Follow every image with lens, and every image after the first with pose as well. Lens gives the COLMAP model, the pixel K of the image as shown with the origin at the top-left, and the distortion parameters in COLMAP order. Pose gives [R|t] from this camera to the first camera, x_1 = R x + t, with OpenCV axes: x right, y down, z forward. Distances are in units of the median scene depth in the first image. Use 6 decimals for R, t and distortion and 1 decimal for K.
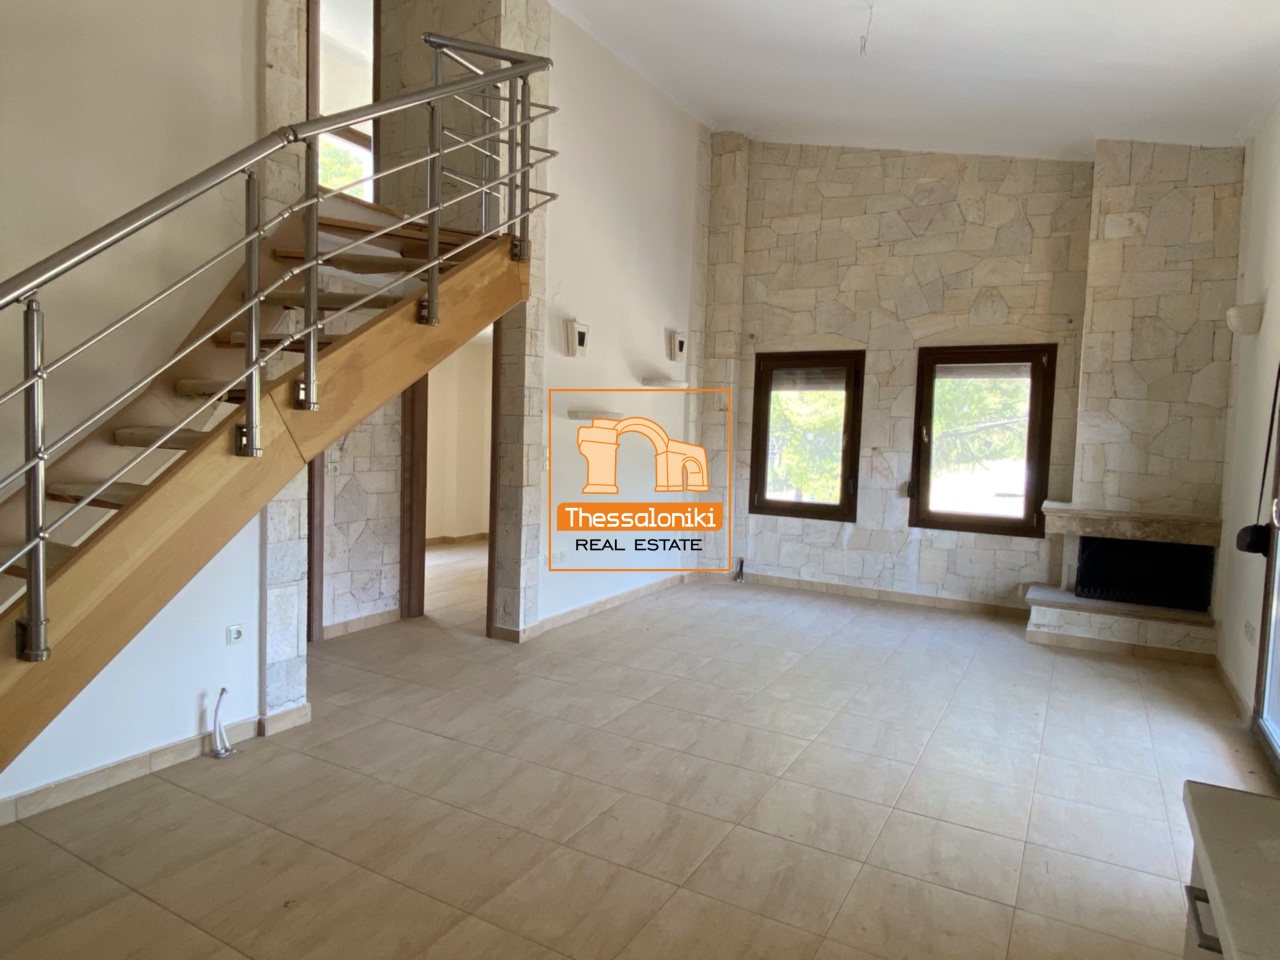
lens RADIAL K [[770.7, 0, 635.6], [0, 770.7, 478.1], [0, 0, 1]] dist [0.086378, -0.115412]
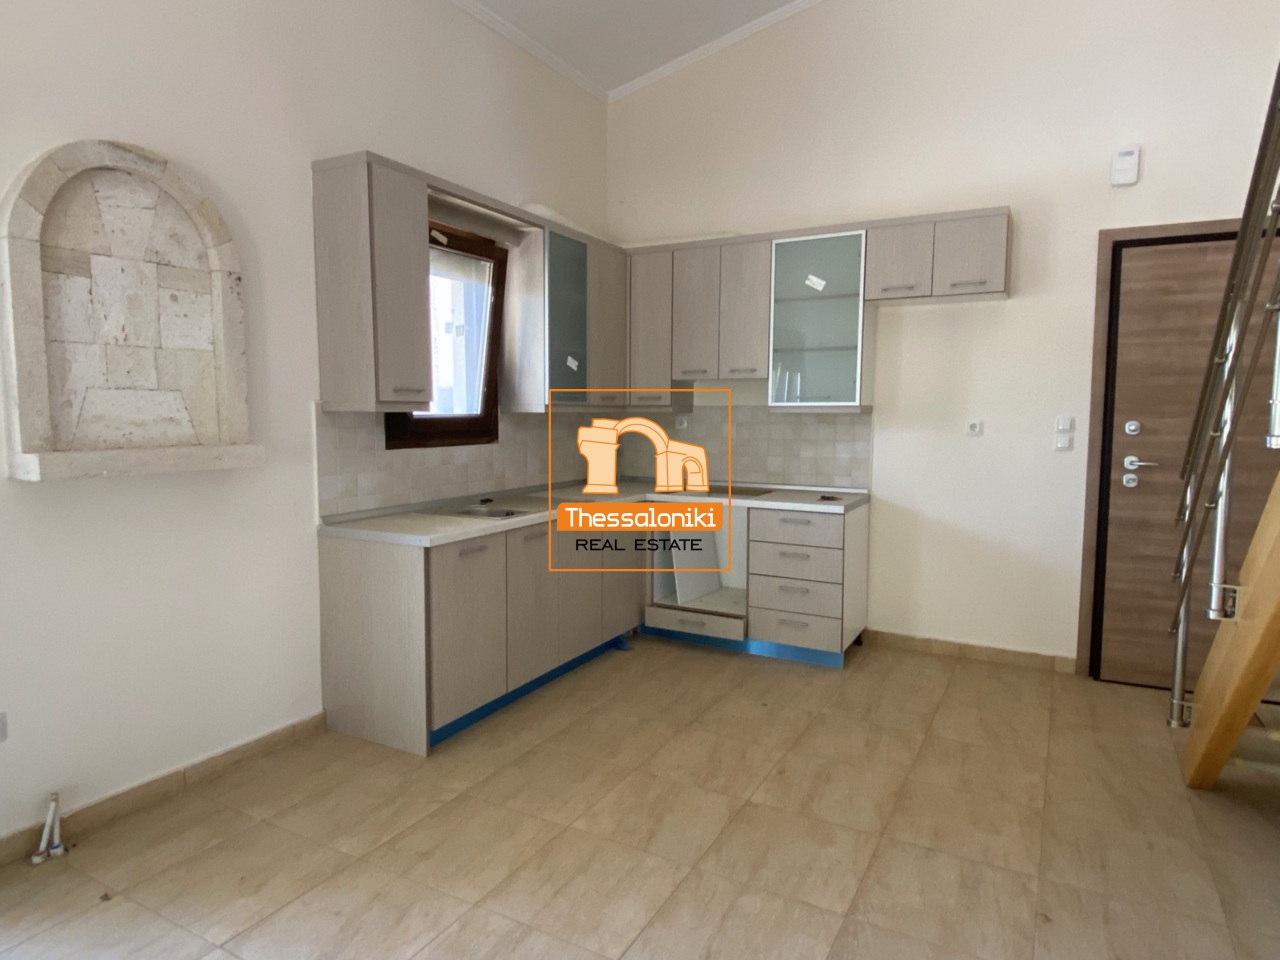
lens RADIAL K [[770.7, 0, 635.6], [0, 770.7, 478.1], [0, 0, 1]] dist [0.086378, -0.115412]
pose [[-0.999277, -0.028411, -0.025249, 0.028953], [-0.031873, 0.988262, 0.149410, -0.033803], [0.020708, 0.150106, -0.988453, 0.679490]]
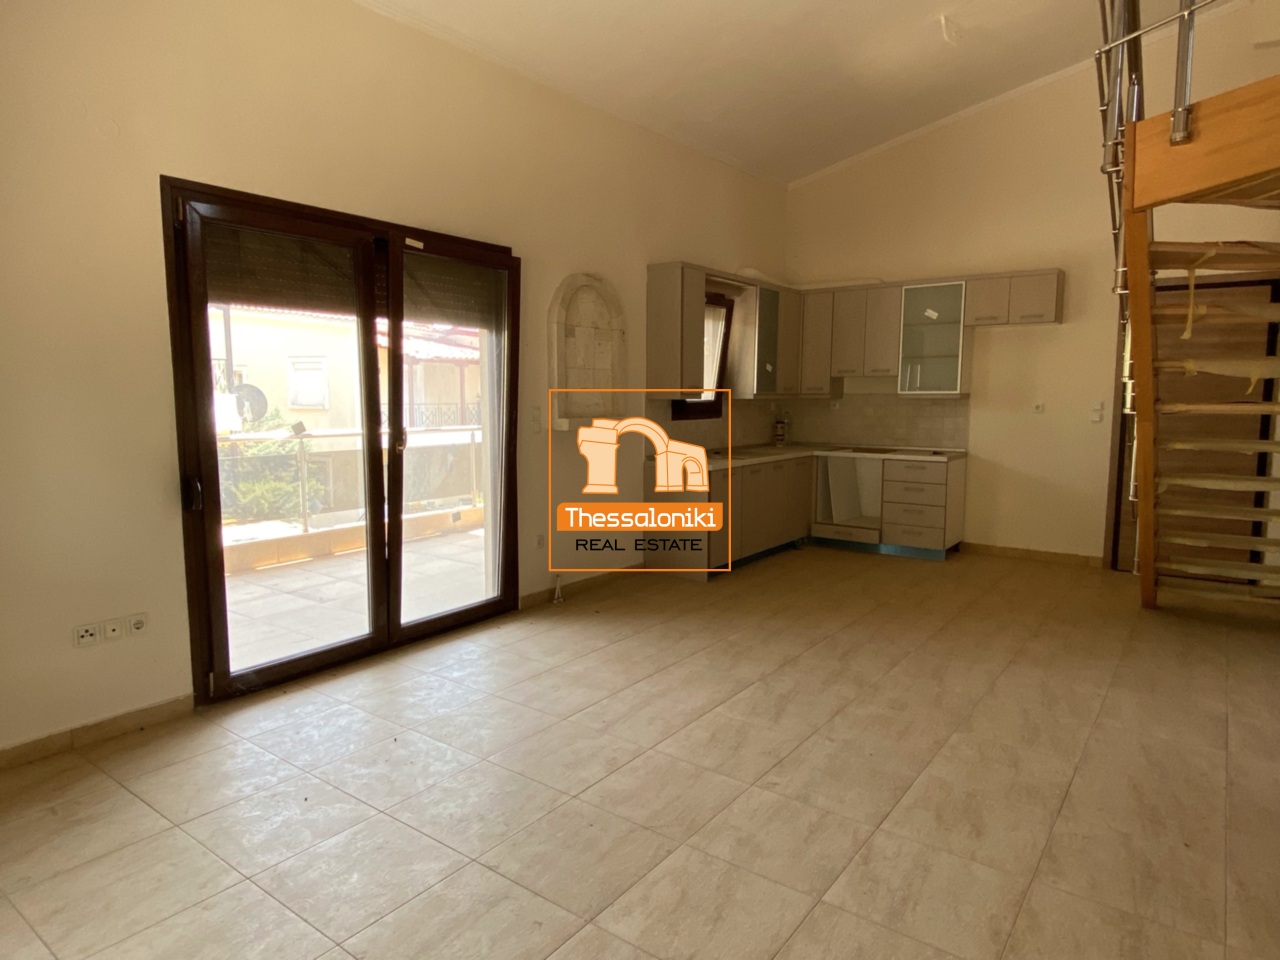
lens RADIAL K [[770.7, 0, 635.6], [0, 770.7, 478.1], [0, 0, 1]] dist [0.086378, -0.115412]
pose [[-0.992773, -0.040836, 0.112846, 0.129742], [-0.020848, 0.984714, 0.172926, -0.061985], [-0.118183, 0.169324, -0.978449, 1.108876]]
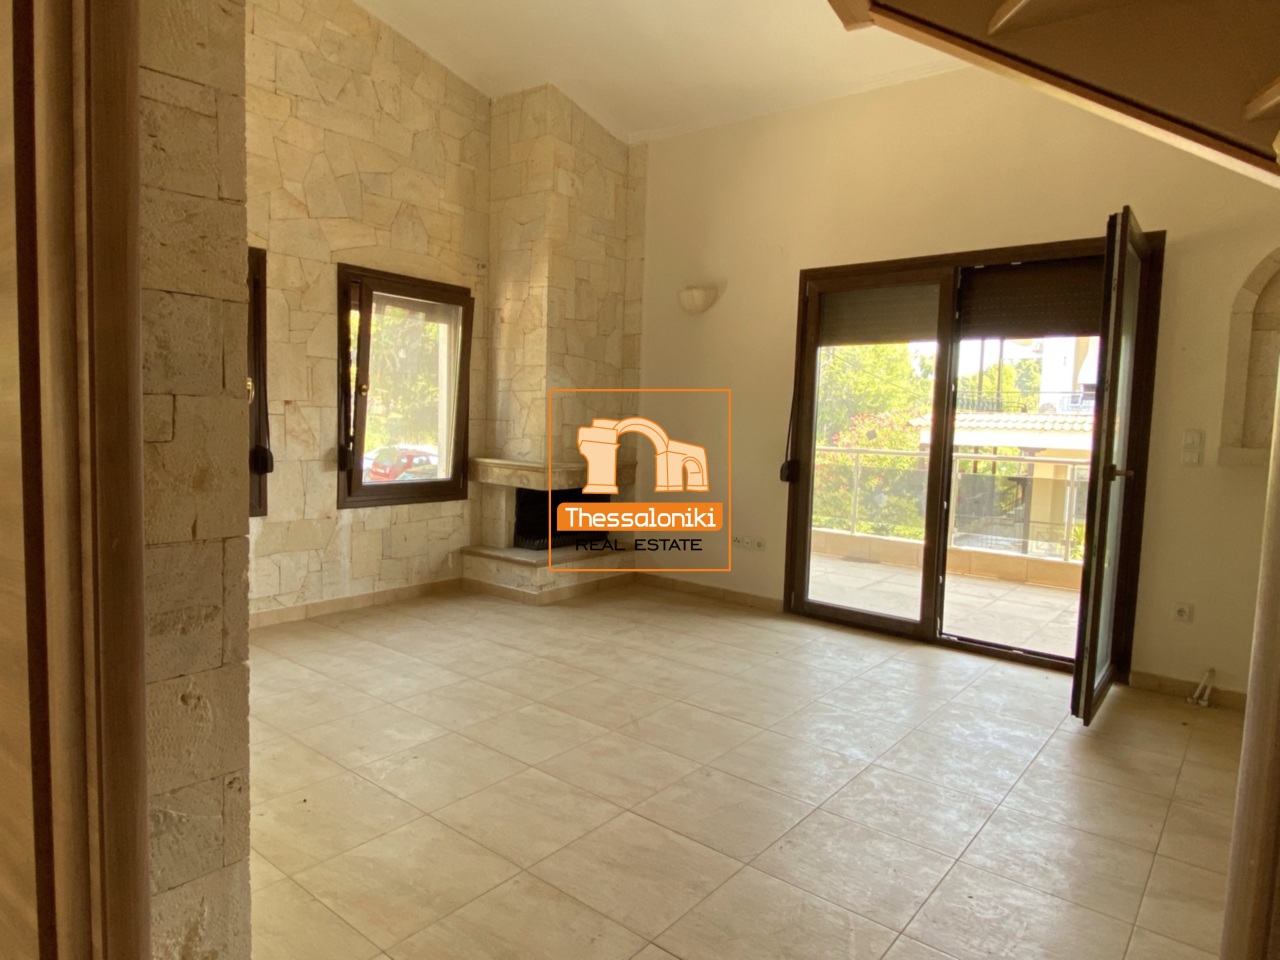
lens RADIAL K [[770.7, 0, 635.6], [0, 770.7, 478.1], [0, 0, 1]] dist [0.086378, -0.115412]
pose [[0.158888, -0.100605, 0.982157, -0.348593], [0.034378, 0.994755, 0.096334, -0.029839], [-0.986698, 0.018459, 0.161513, 0.648632]]
